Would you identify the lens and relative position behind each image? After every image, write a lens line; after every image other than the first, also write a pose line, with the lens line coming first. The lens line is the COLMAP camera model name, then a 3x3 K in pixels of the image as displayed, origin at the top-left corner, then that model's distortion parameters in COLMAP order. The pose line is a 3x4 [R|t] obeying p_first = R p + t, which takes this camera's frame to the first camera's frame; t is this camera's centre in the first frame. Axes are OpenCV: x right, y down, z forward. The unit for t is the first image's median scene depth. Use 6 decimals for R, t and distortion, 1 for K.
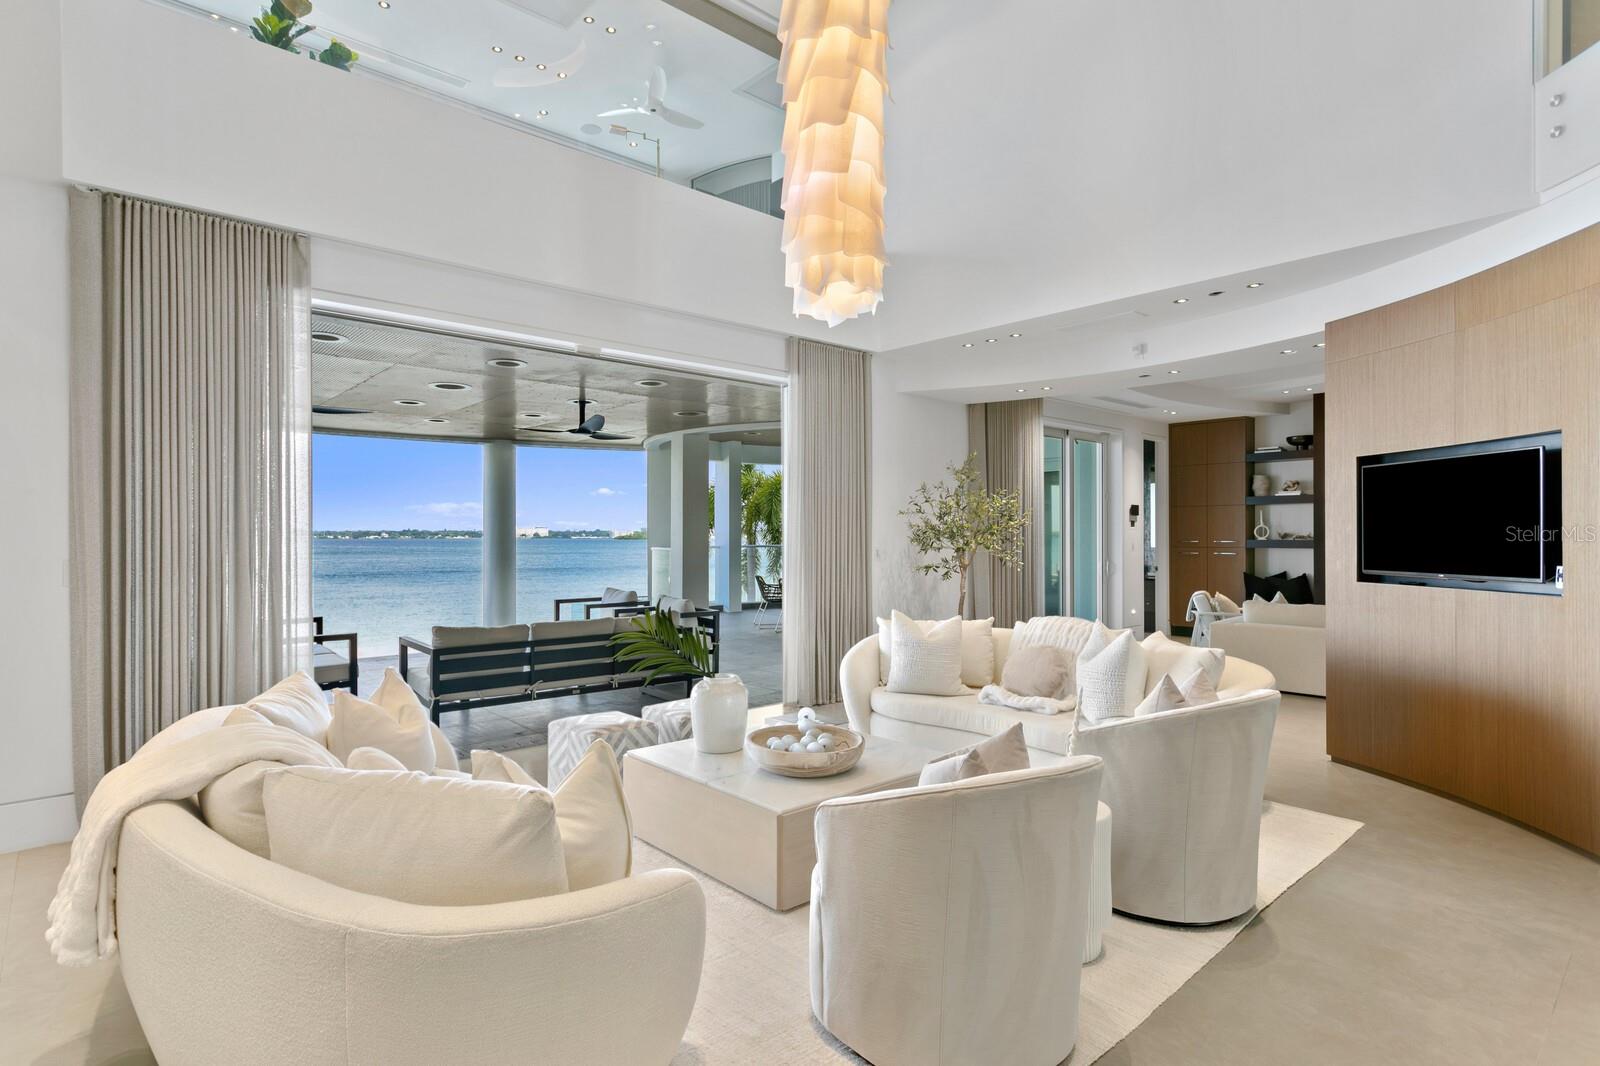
lens RADIAL K [[822.0, 0, 773.7], [0, 822.0, 535.5], [0, 0, 1]] dist [-0.001036, 0.000593]
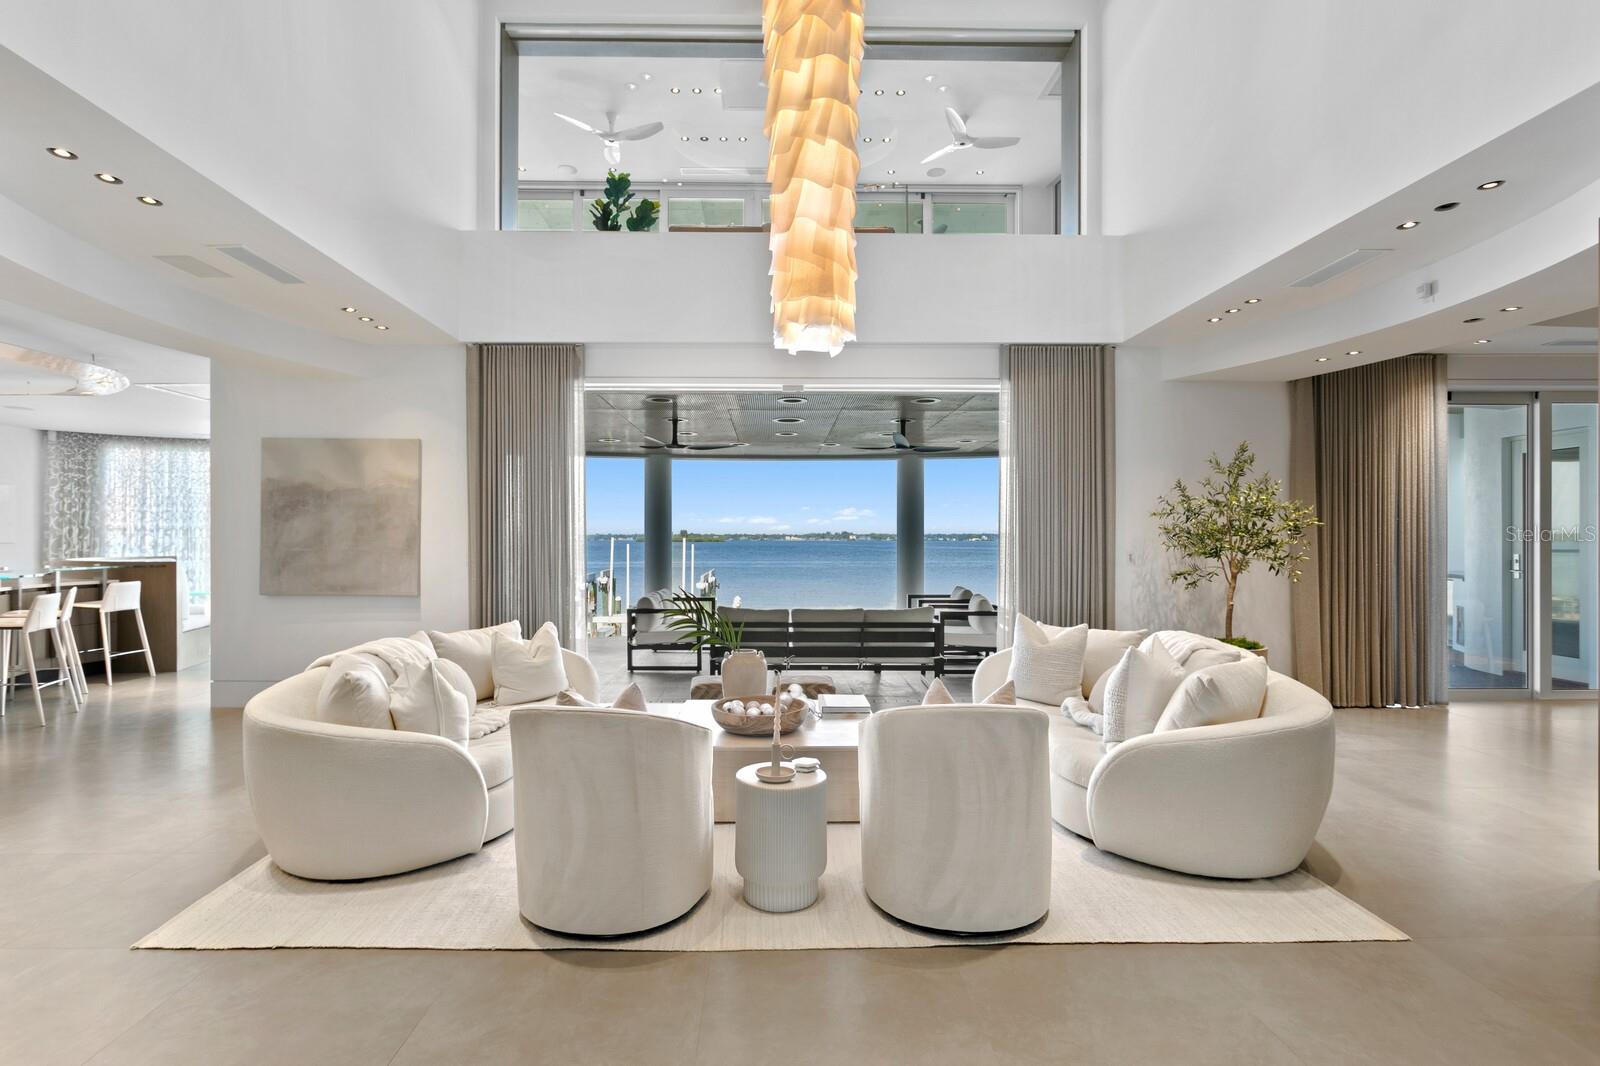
lens RADIAL K [[787.4, 0, 779.8], [0, 787.4, 539.4], [0, 0, 1]] dist [-0.002203, -0.000391]
pose [[0.766068, 0.001153, -0.642759, 0.456849], [0.000040, 0.999998, 0.001842, -0.000547], [0.642760, -0.001437, 0.766067, 0.069972]]
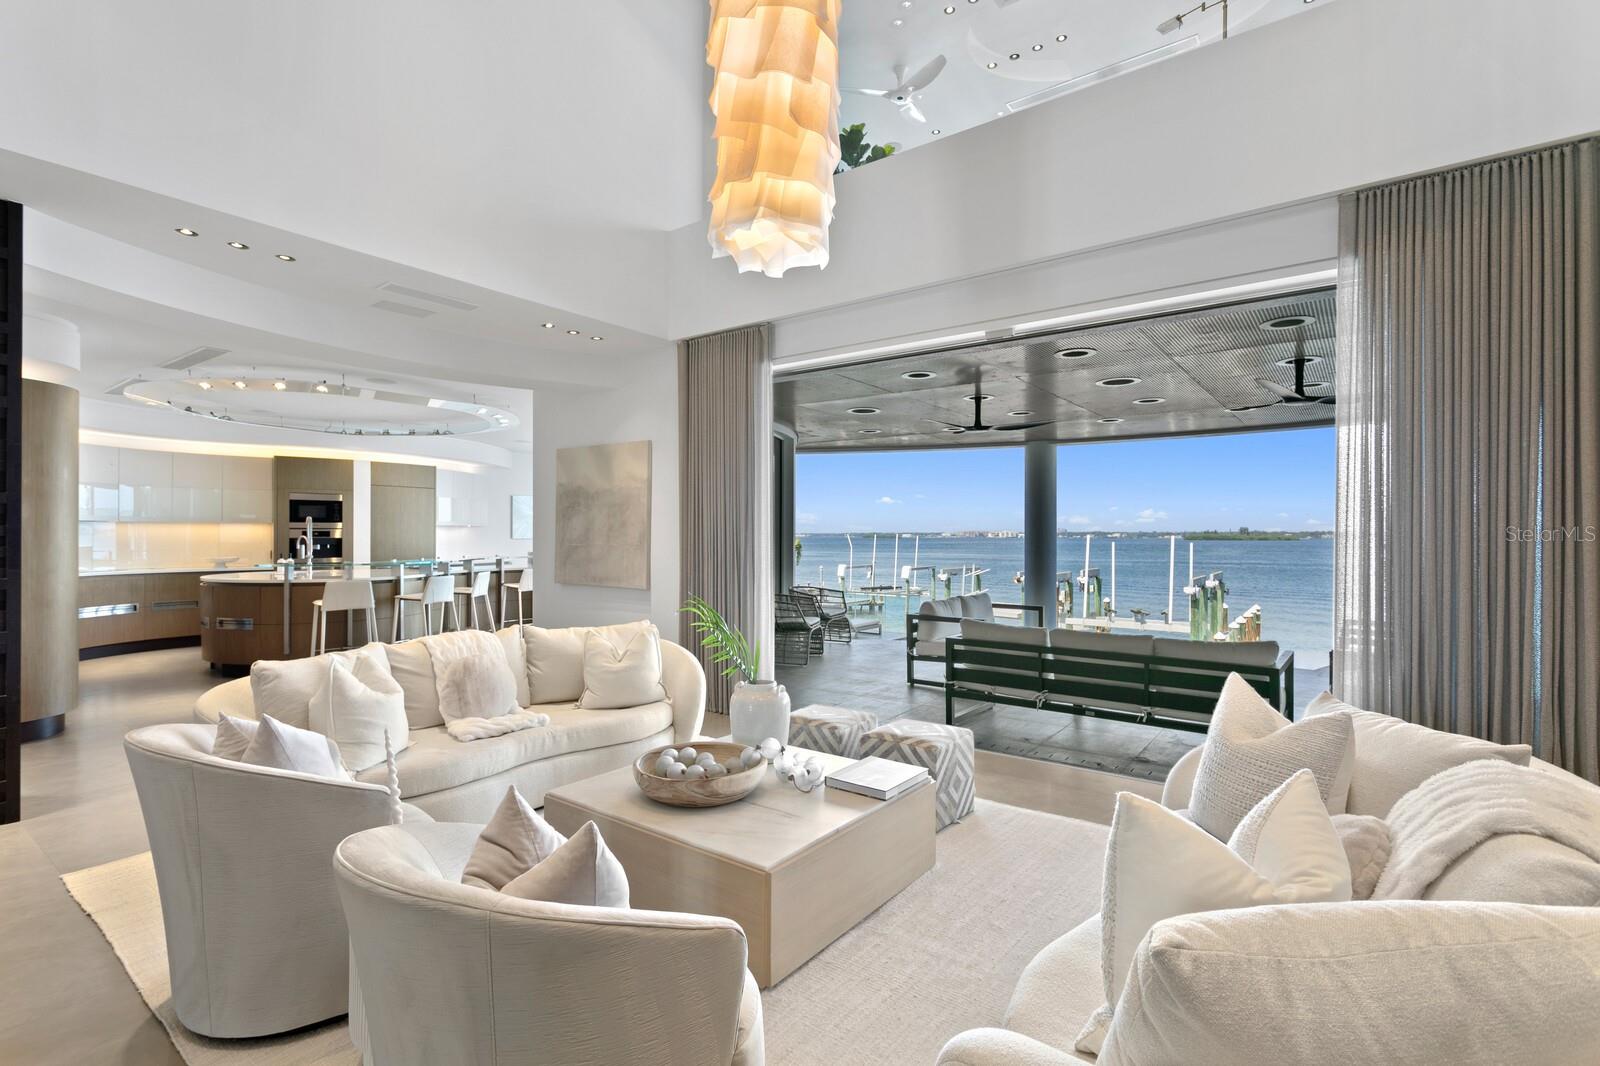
lens RADIAL K [[756.5, 0, 786.5], [0, 756.5, 537.6], [0, 0, 1]] dist [0.001040, 0.000898]
pose [[0.203015, 0.002430, -0.979173, 0.488613], [-0.001595, 0.999996, 0.002151, 0.001395], [0.979174, 0.001125, 0.203019, 0.523046]]
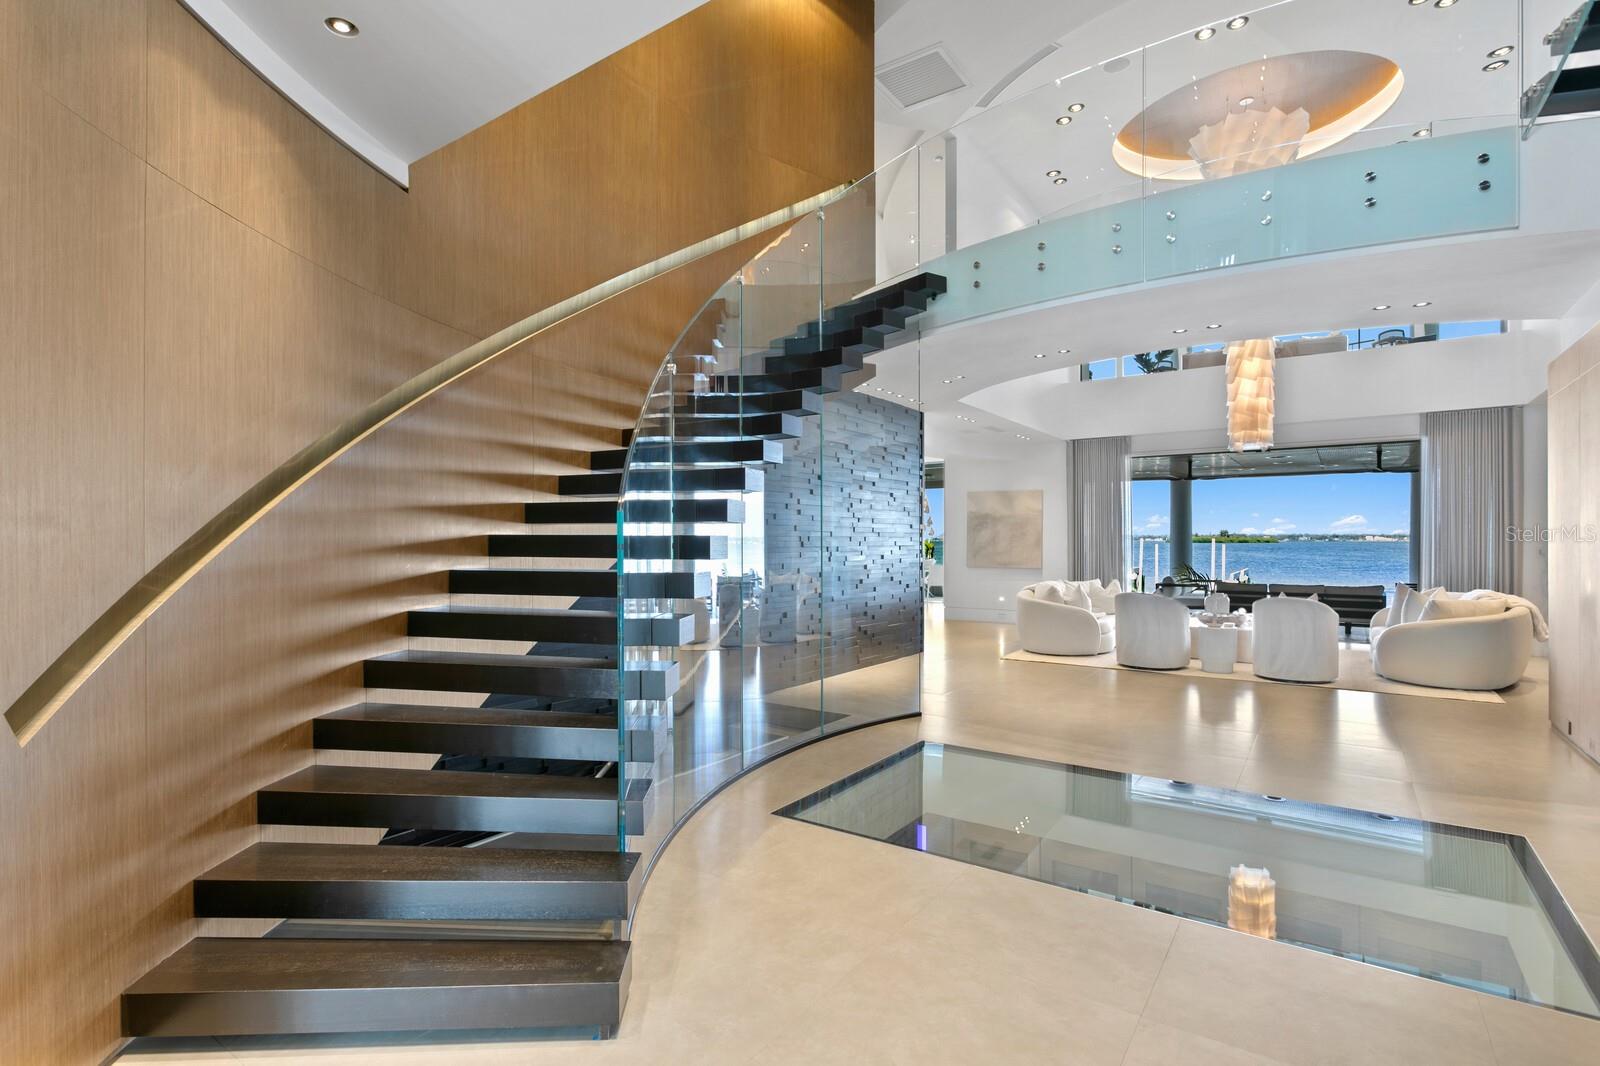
lens RADIAL K [[787.4, 0, 779.8], [0, 787.4, 539.4], [0, 0, 1]] dist [-0.002203, -0.000391]
pose [[0.233102, -0.000410, -0.972452, 1.250717], [0.002023, 0.999998, 0.000063, -0.002352], [0.972450, -0.001982, 0.233102, -0.573478]]
